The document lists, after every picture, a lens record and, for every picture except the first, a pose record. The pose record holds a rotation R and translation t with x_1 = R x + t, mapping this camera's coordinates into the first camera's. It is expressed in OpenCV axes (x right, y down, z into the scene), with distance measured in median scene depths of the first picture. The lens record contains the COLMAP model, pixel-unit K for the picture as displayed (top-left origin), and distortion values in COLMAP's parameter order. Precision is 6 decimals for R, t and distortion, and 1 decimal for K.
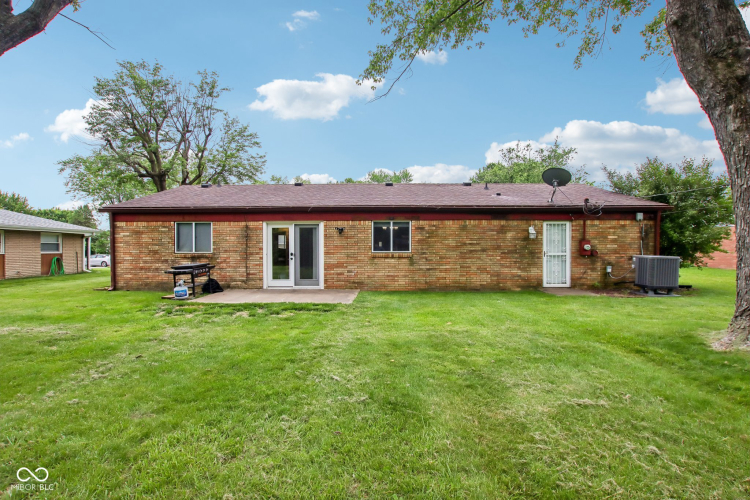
lens RADIAL K [[349.6, 0, 375.3], [0, 349.6, 252.0], [0, 0, 1]] dist [-0.015366, 0.000976]
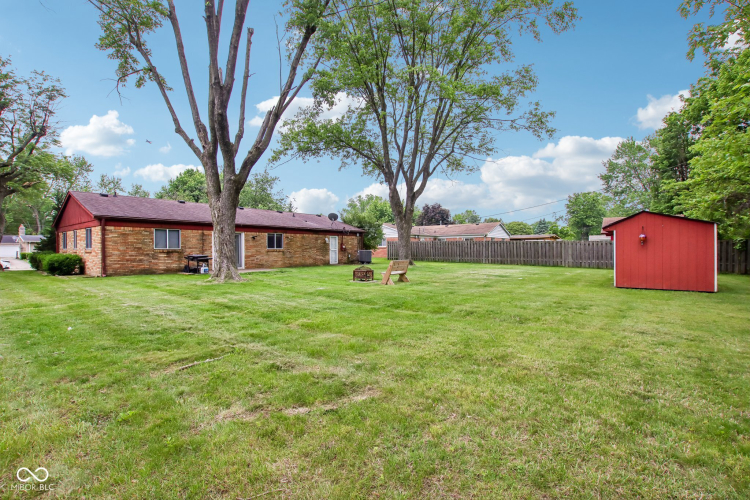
lens RADIAL K [[349.6, 0, 375.0], [0, 349.6, 249.3], [0, 0, 1]] dist [-0.015366, 0.000976]
pose [[0.604220, 0.000072, 0.796818, -1.199506], [0.010596, 0.999911, -0.008126, 0.025552], [-0.796747, 0.013353, 0.604165, -0.660328]]
